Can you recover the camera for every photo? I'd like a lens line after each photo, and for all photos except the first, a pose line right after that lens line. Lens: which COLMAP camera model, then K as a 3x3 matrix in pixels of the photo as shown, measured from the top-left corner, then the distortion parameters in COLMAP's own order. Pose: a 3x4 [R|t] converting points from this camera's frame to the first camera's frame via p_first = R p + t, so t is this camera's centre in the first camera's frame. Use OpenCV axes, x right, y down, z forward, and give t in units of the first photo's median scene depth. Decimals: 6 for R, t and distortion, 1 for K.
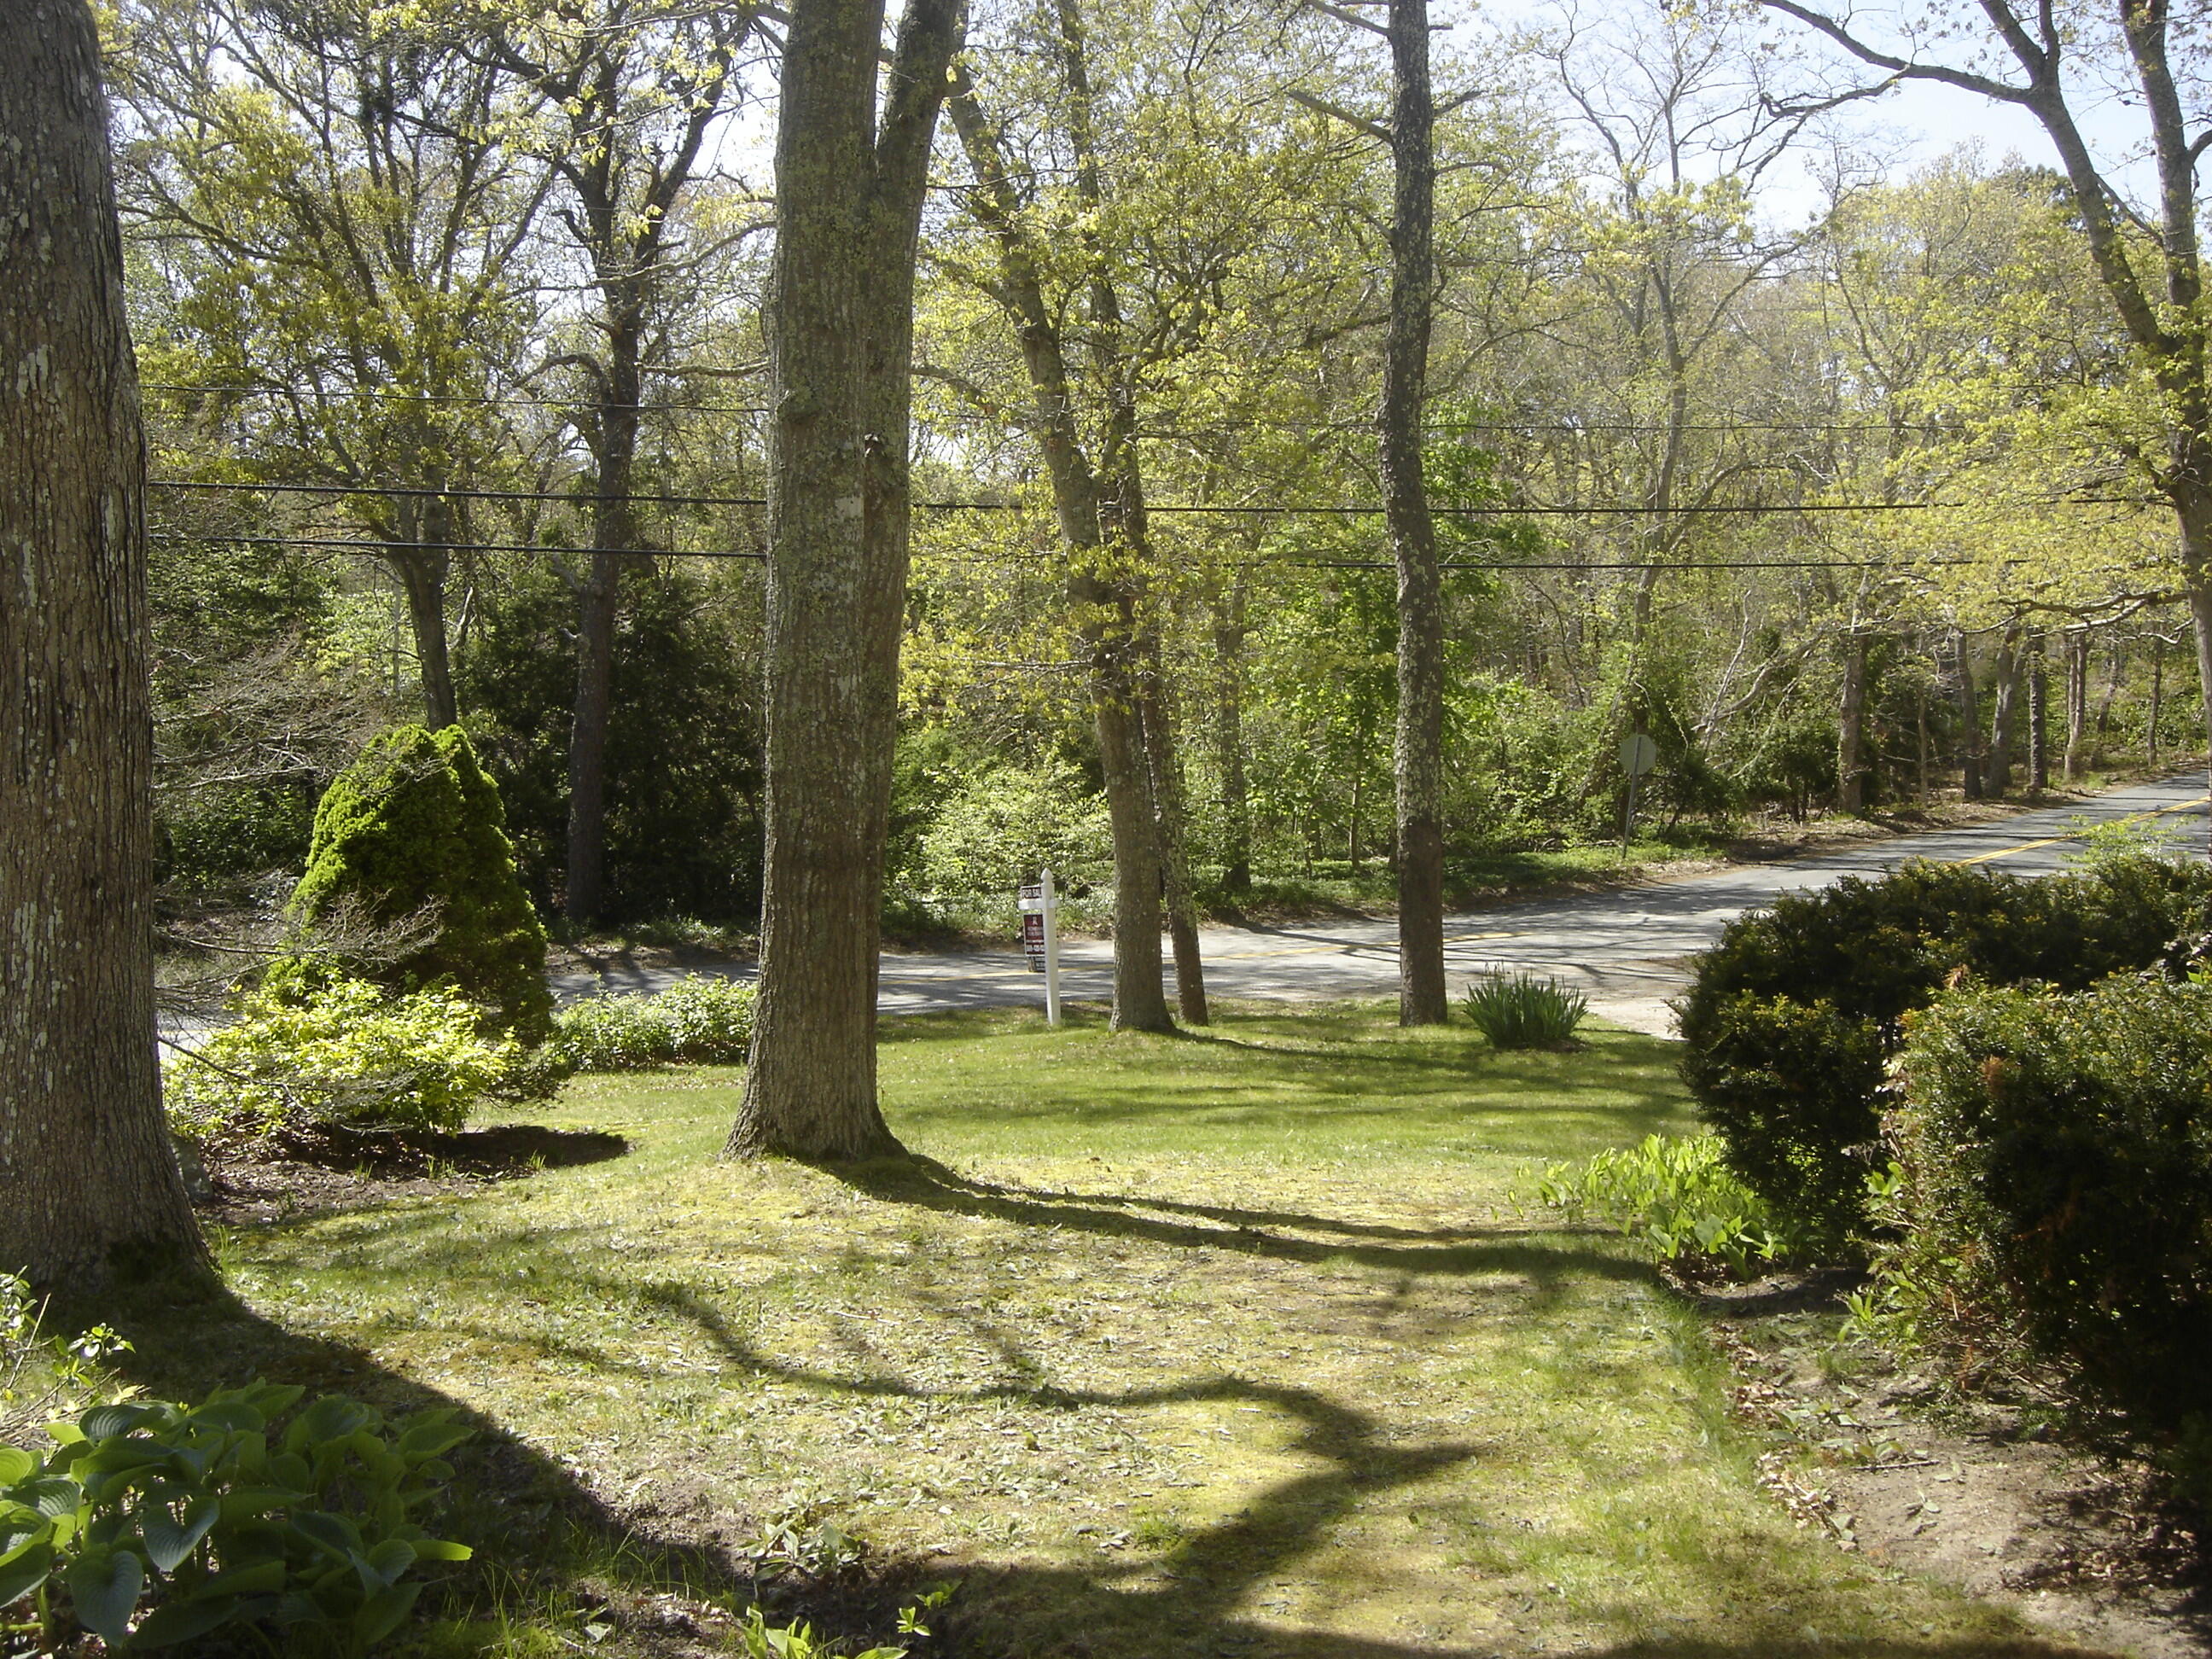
lens RADIAL K [[2426.2, 0, 1106.2], [0, 2426.2, 832.3], [0, 0, 1]] dist [-0.136447, 0.000000]
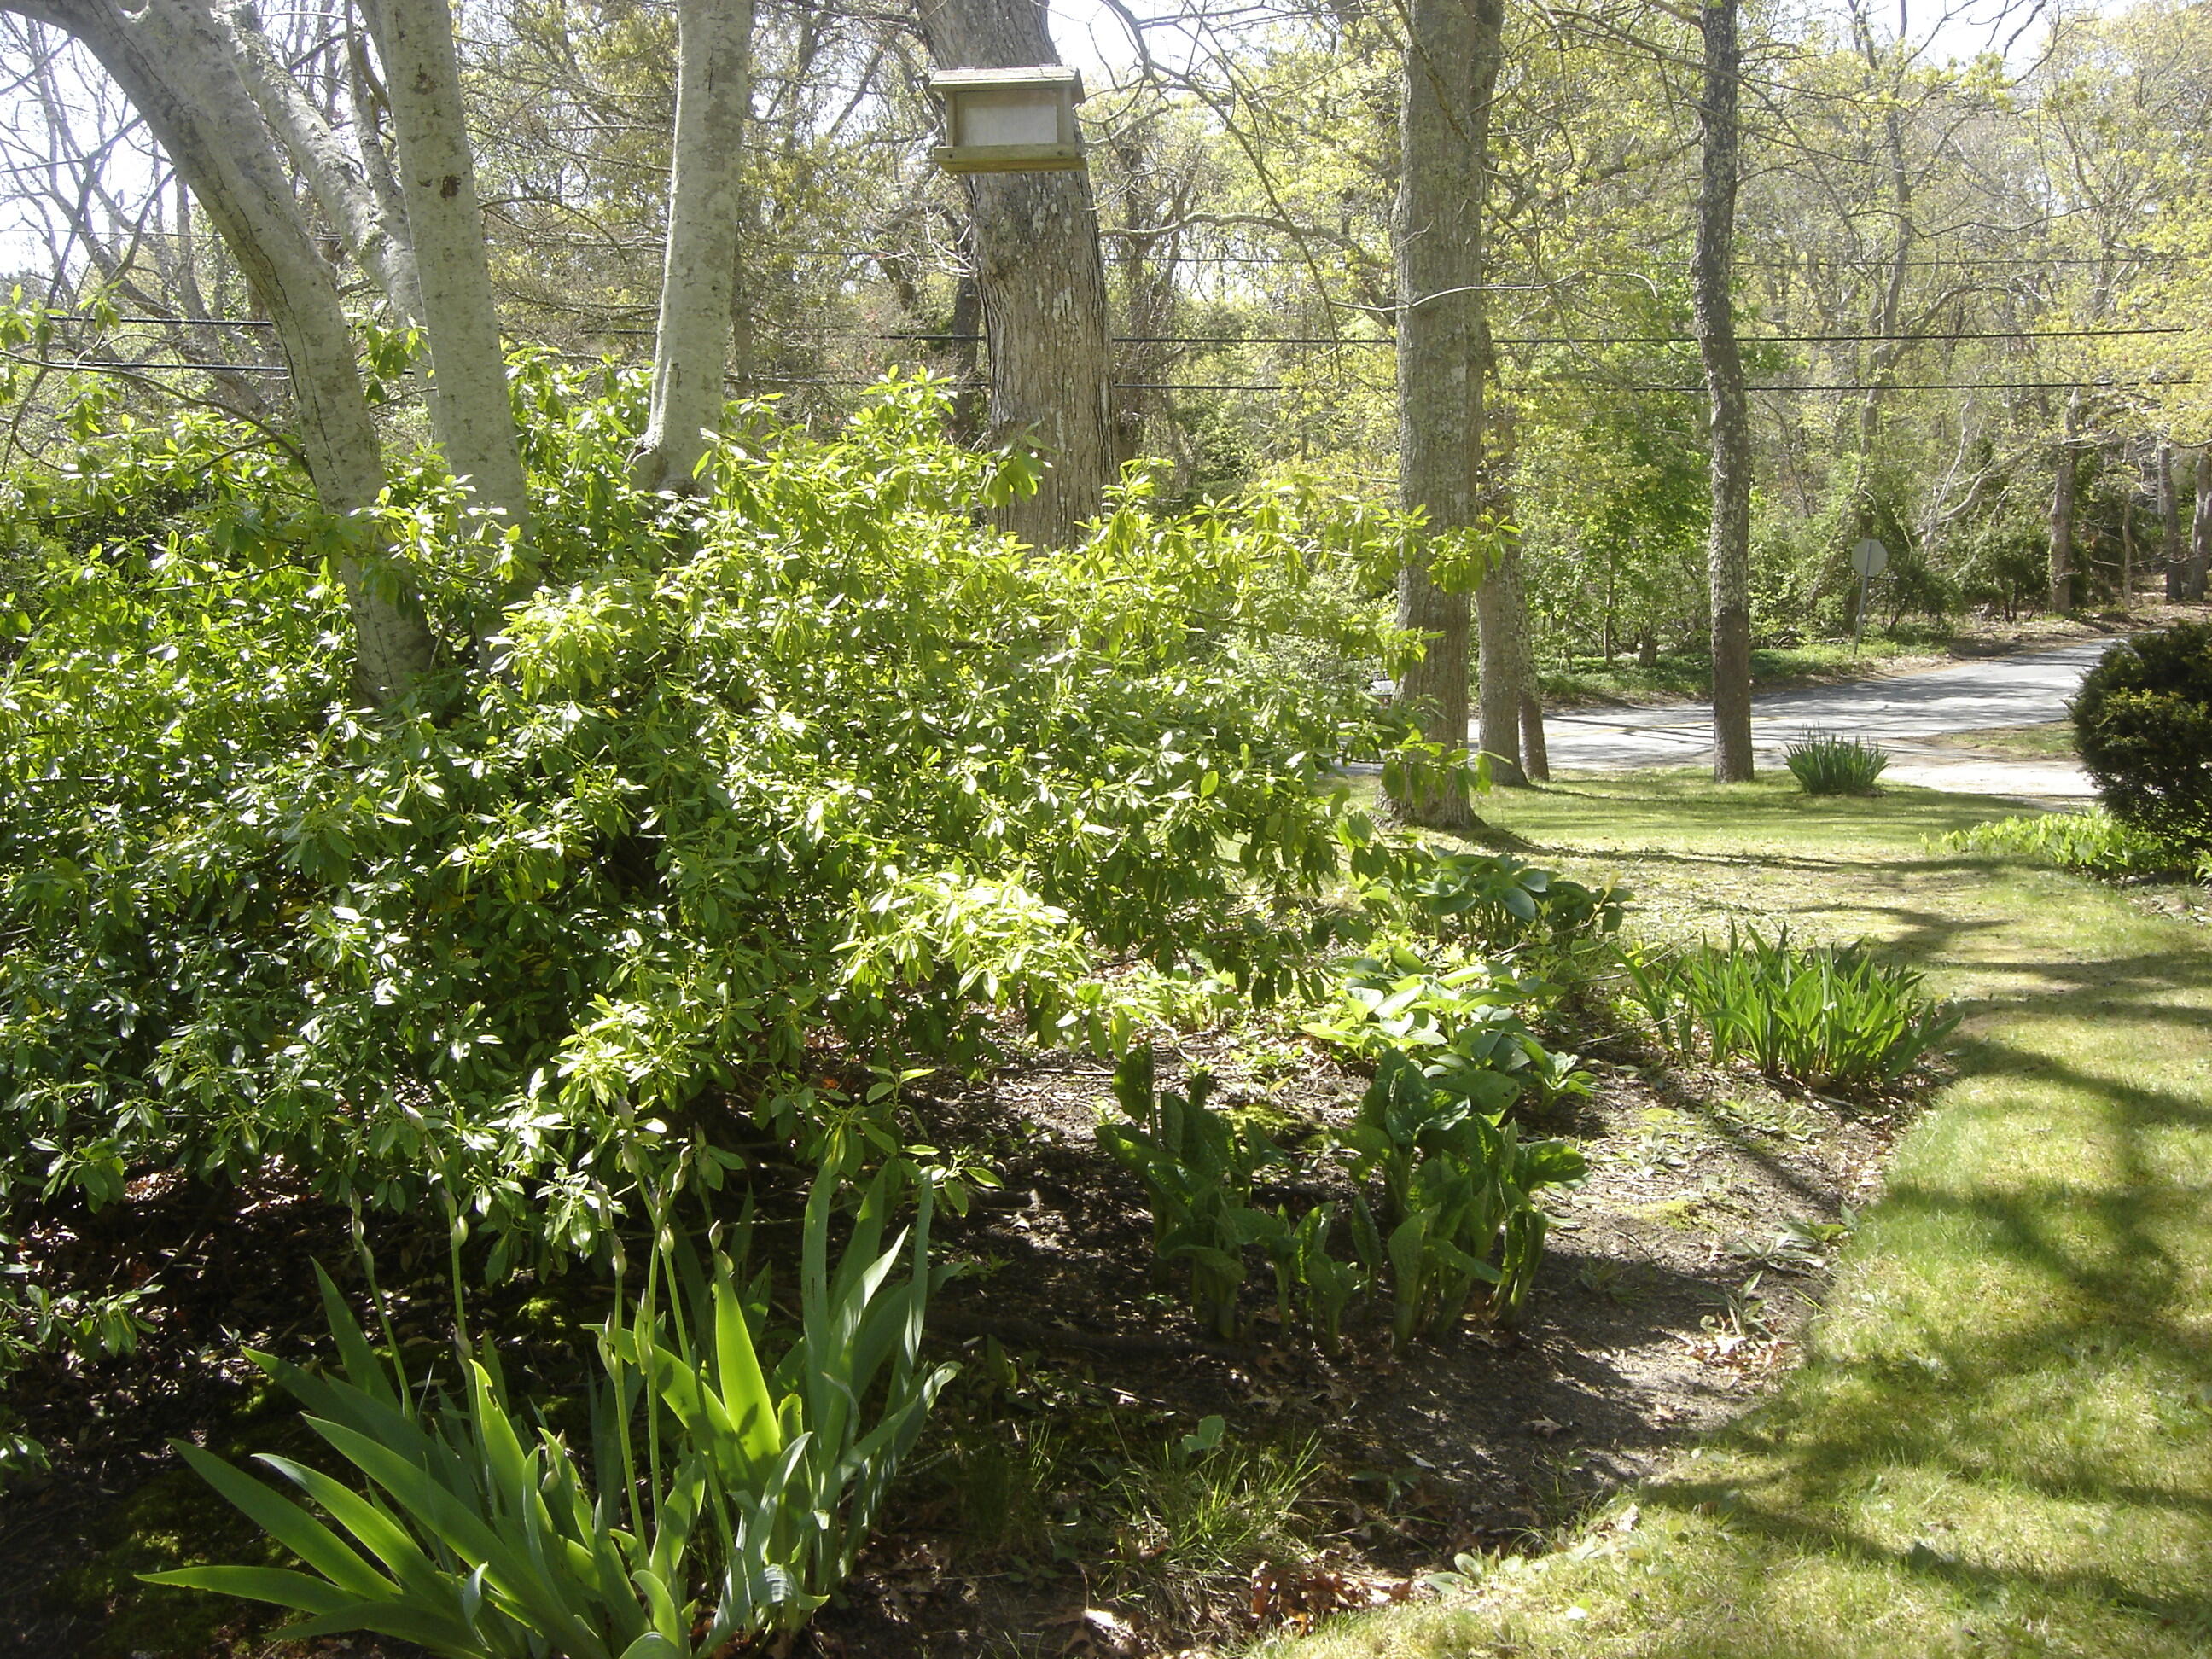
lens RADIAL K [[2426.2, 0, 1105.6], [0, 2426.2, 830.9], [0, 0, 1]] dist [-0.136447, 0.000000]
pose [[0.997670, -0.002560, -0.068178, -0.045929], [0.007765, 0.997064, 0.076176, 0.005189], [0.067782, -0.076528, 0.994761, -0.094904]]
